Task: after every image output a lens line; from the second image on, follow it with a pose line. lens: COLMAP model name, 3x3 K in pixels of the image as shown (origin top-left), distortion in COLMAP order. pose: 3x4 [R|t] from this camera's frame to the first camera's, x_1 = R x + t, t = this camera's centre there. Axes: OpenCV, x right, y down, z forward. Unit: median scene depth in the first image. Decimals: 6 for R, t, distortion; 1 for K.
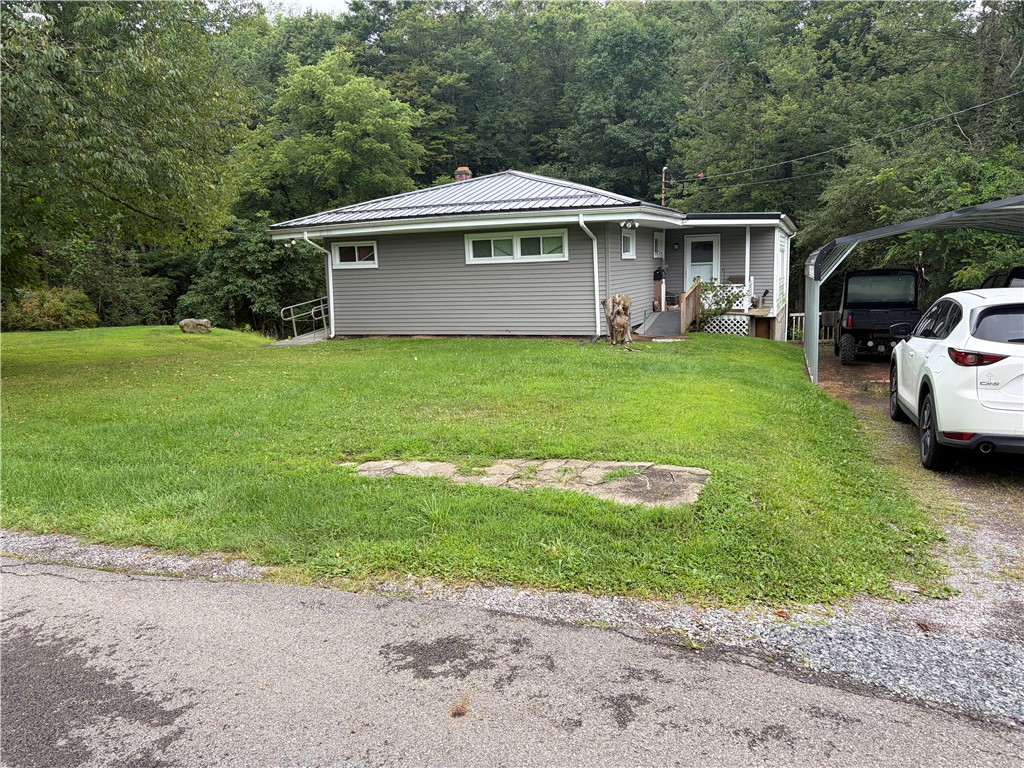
lens RADIAL K [[706.4, 0, 512.0], [0, 706.4, 384.0], [0, 0, 1]] dist [0.002367, -0.022359]
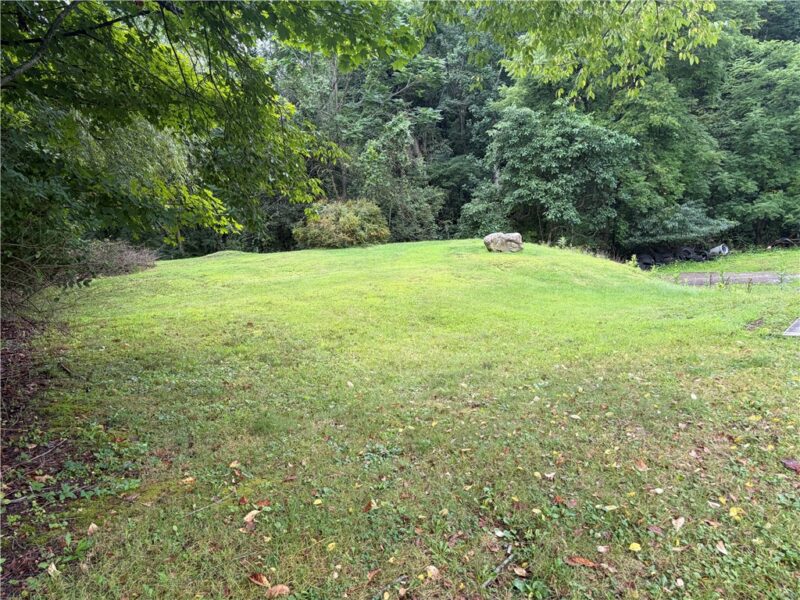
lens RADIAL K [[551.9, 0, 400.0], [0, 551.9, 300.0], [0, 0, 1]] dist [0.002367, -0.022359]
pose [[0.880517, 0.038515, -0.472448, -0.248682], [-0.013070, 0.998287, 0.057023, -0.049521], [0.473835, -0.044035, 0.879512, 0.395990]]
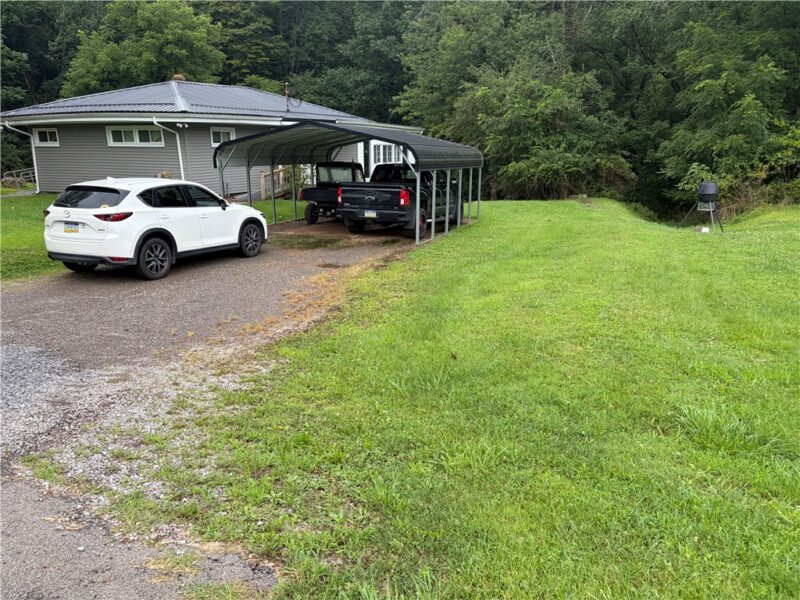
lens RADIAL K [[551.9, 0, 400.0], [0, 551.9, 300.0], [0, 0, 1]] dist [0.002367, -0.022359]
pose [[0.999088, 0.042627, -0.002641, 0.323136], [-0.042094, 0.993283, 0.107781, 0.001023], [0.007217, -0.107572, 0.994171, -0.109157]]
